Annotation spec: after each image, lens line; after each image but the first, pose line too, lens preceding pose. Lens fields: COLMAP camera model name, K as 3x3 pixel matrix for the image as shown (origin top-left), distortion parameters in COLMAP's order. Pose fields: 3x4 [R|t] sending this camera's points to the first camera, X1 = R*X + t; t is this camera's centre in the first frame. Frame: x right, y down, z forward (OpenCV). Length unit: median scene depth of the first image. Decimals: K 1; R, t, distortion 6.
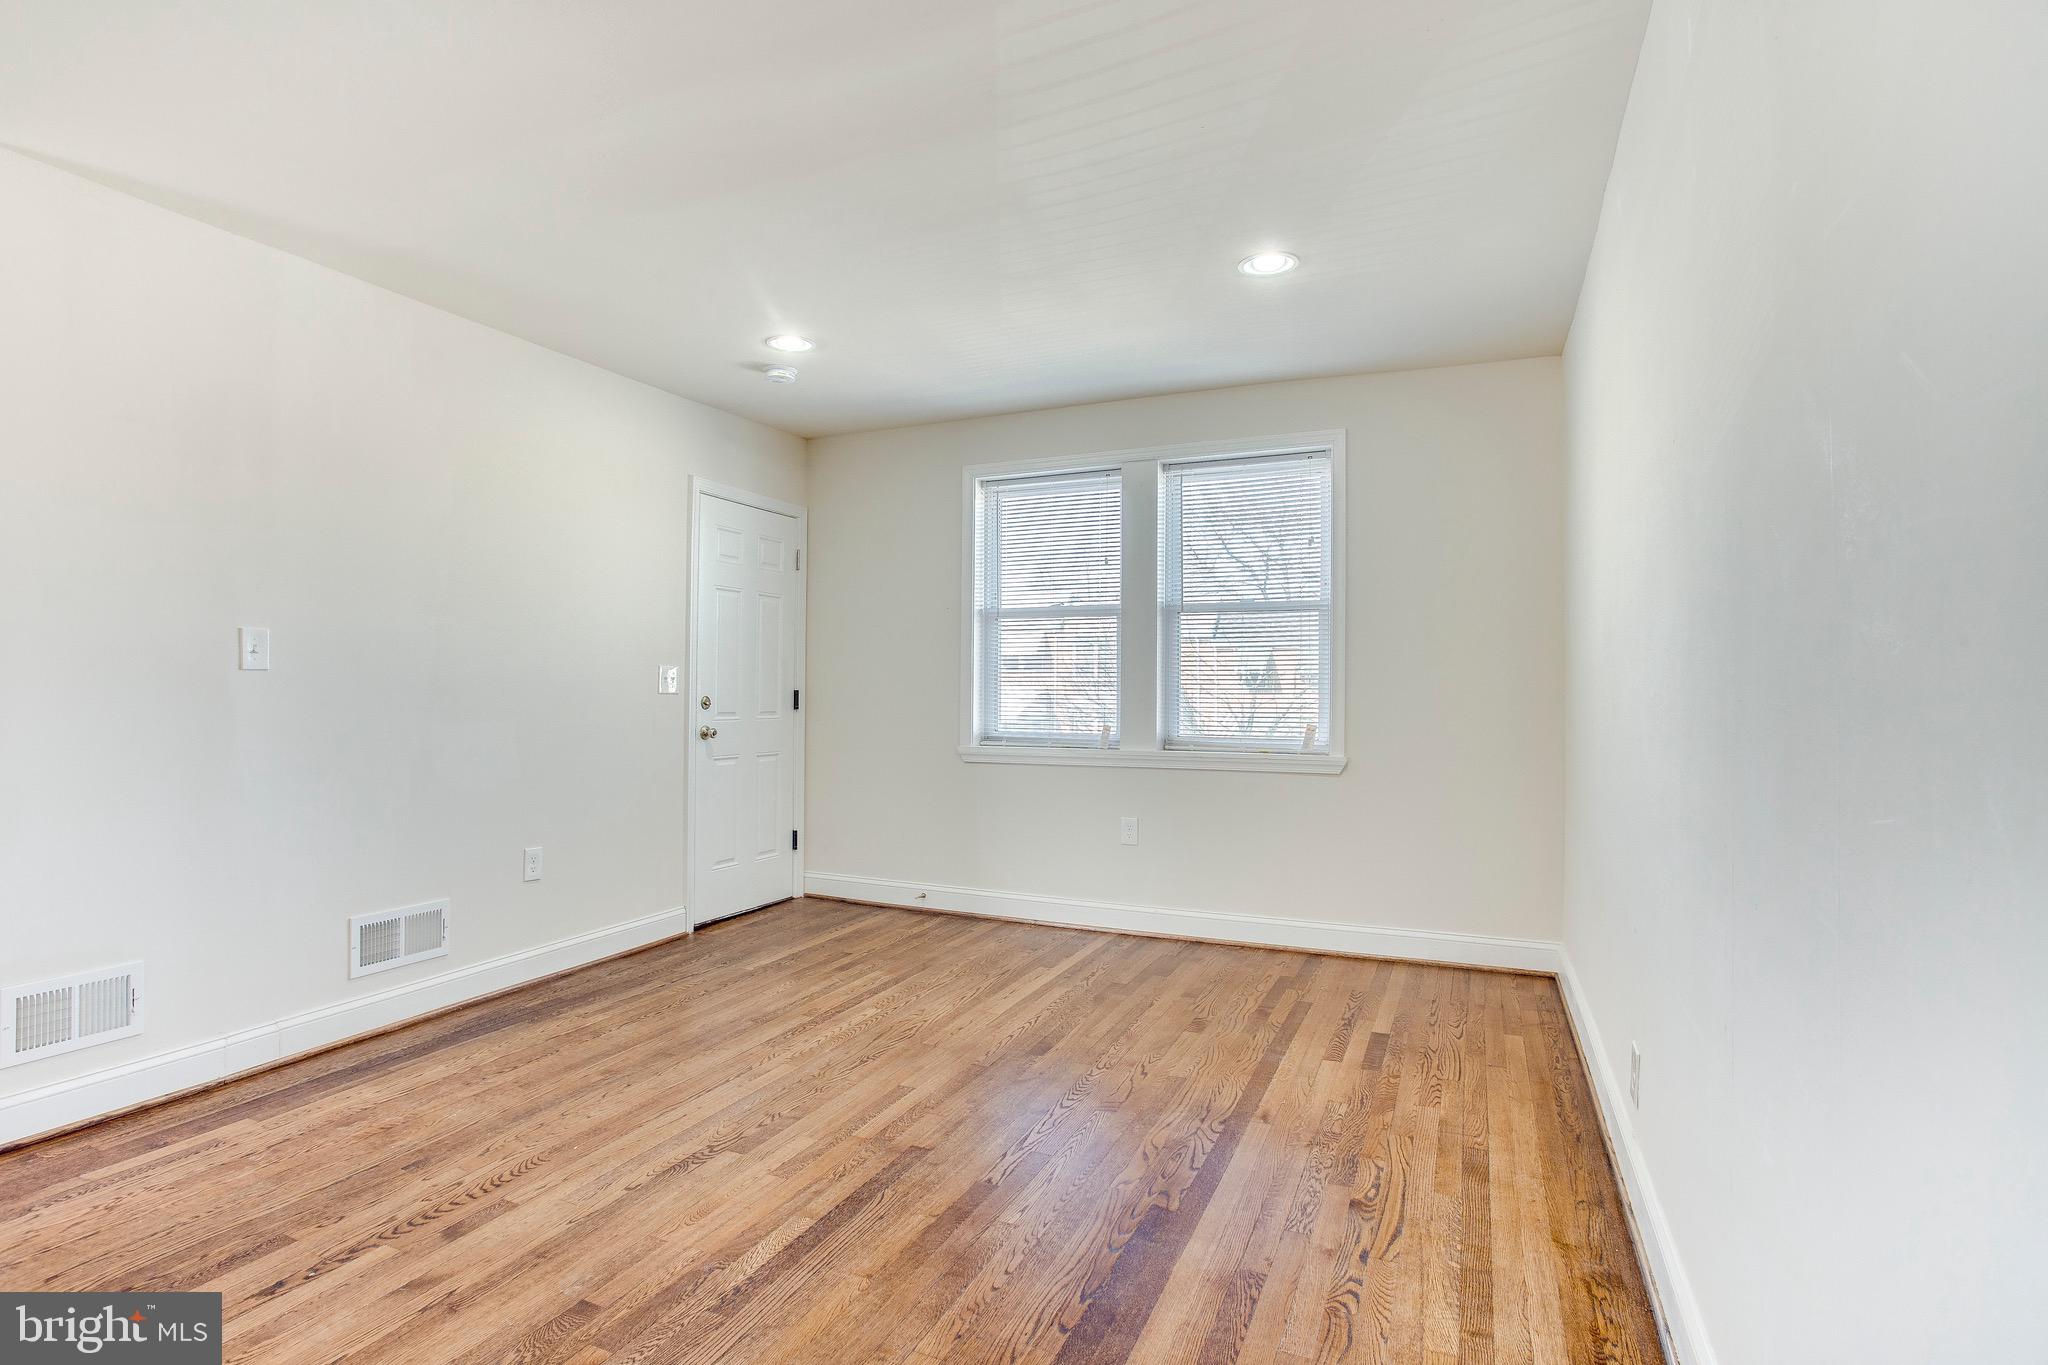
lens RADIAL K [[1005.6, 0, 1012.7], [0, 1005.6, 676.4], [0, 0, 1]] dist [-0.059152, 0.022173]
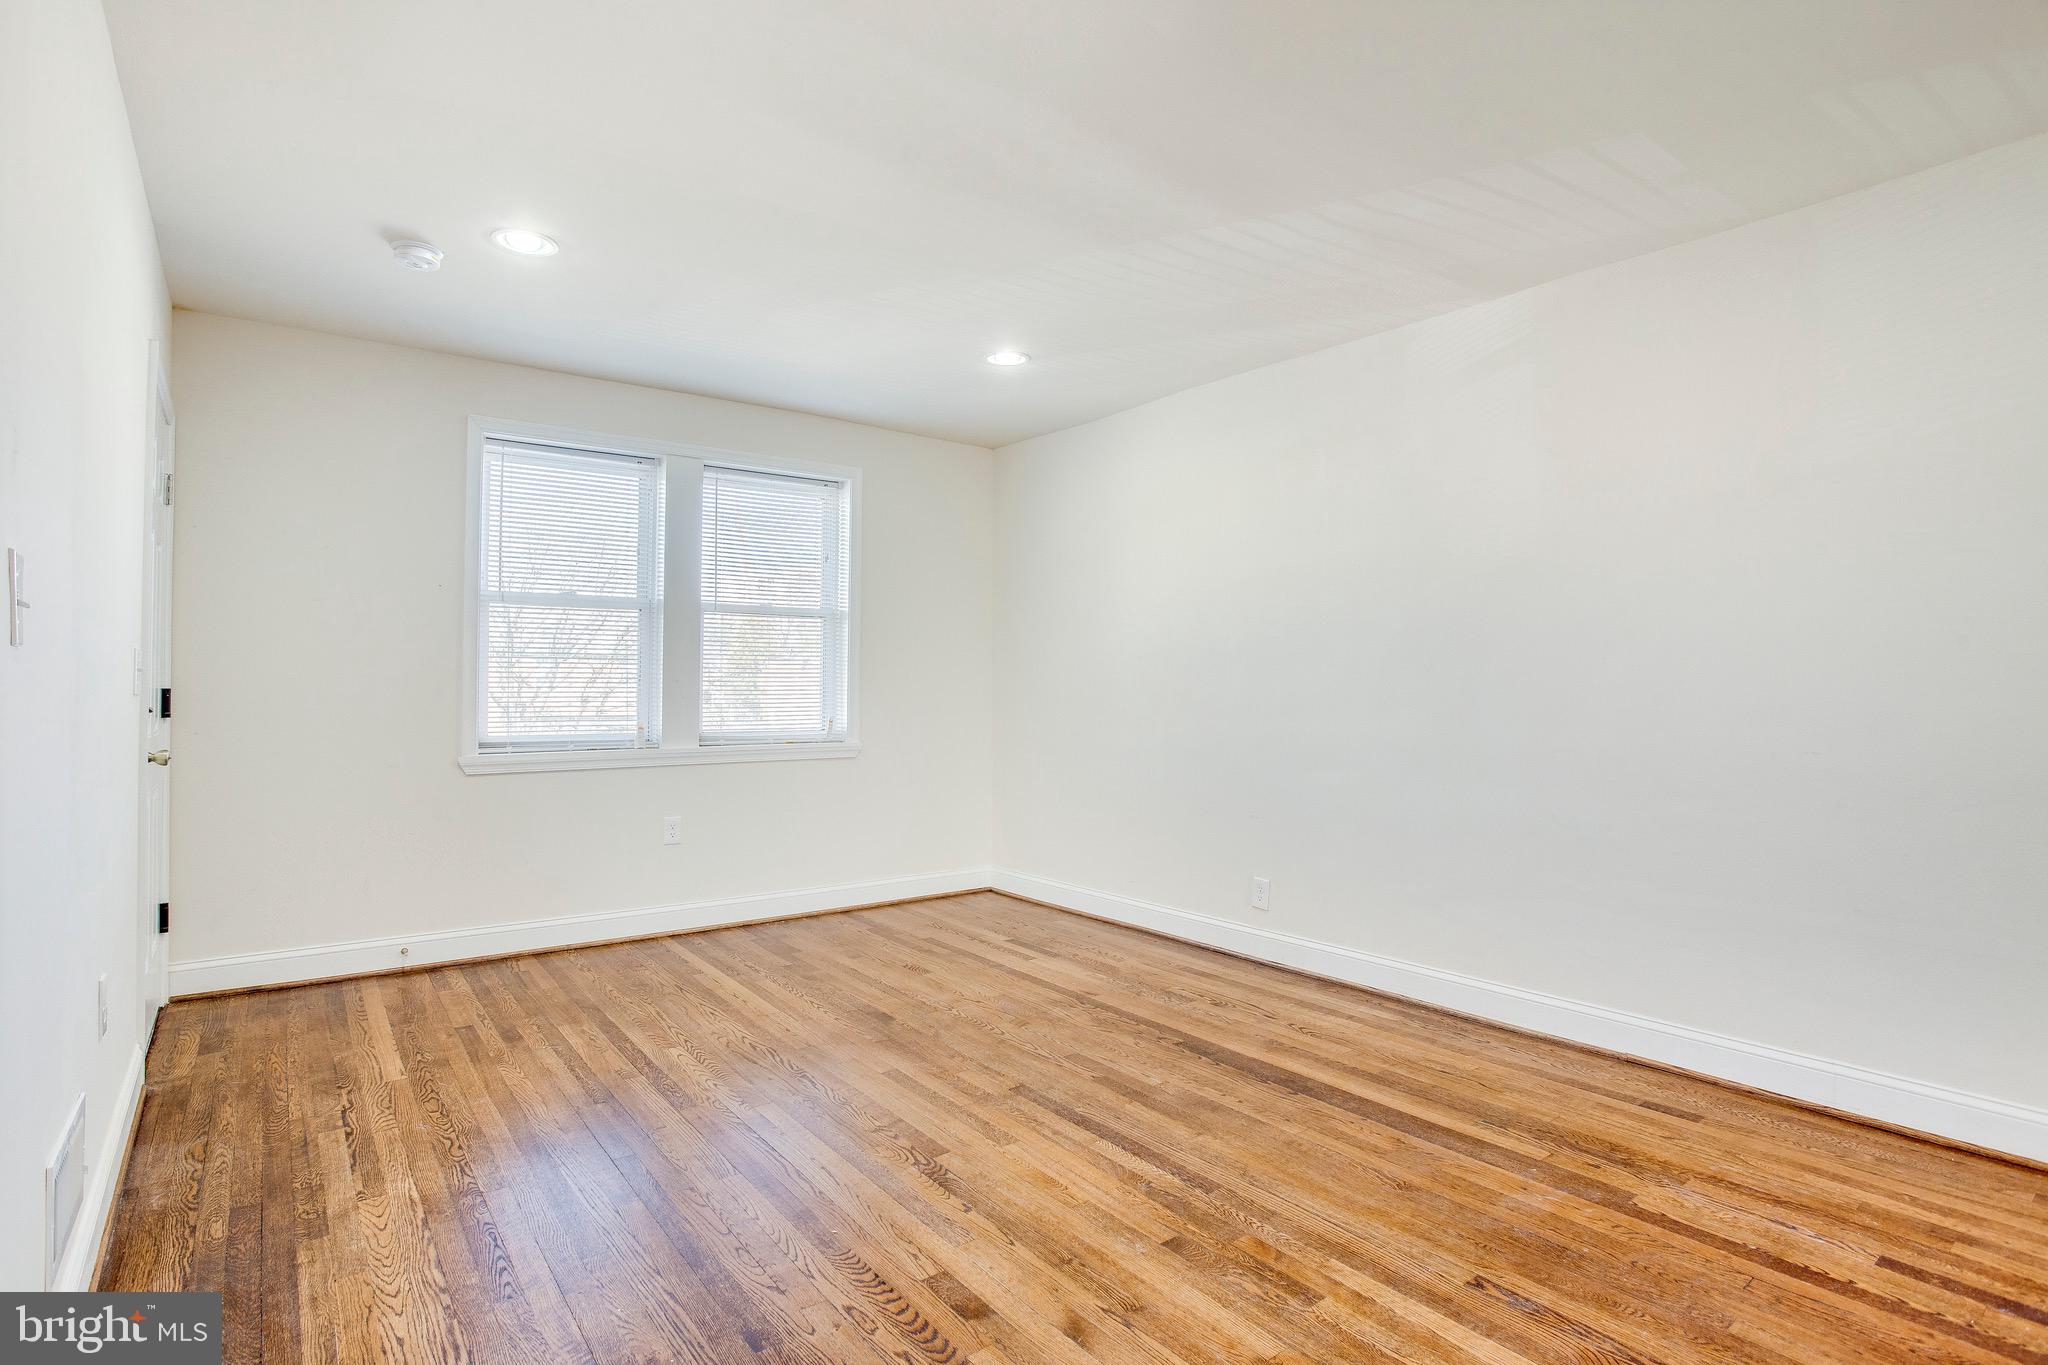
lens RADIAL K [[1005.6, 0, 1012.7], [0, 1005.6, 676.4], [0, 0, 1]] dist [-0.059152, 0.022173]
pose [[0.468281, 0.008038, 0.883543, -0.821033], [-0.012033, 0.999924, -0.002719, 0.002959], [-0.883498, -0.009359, 0.468342, 0.346057]]
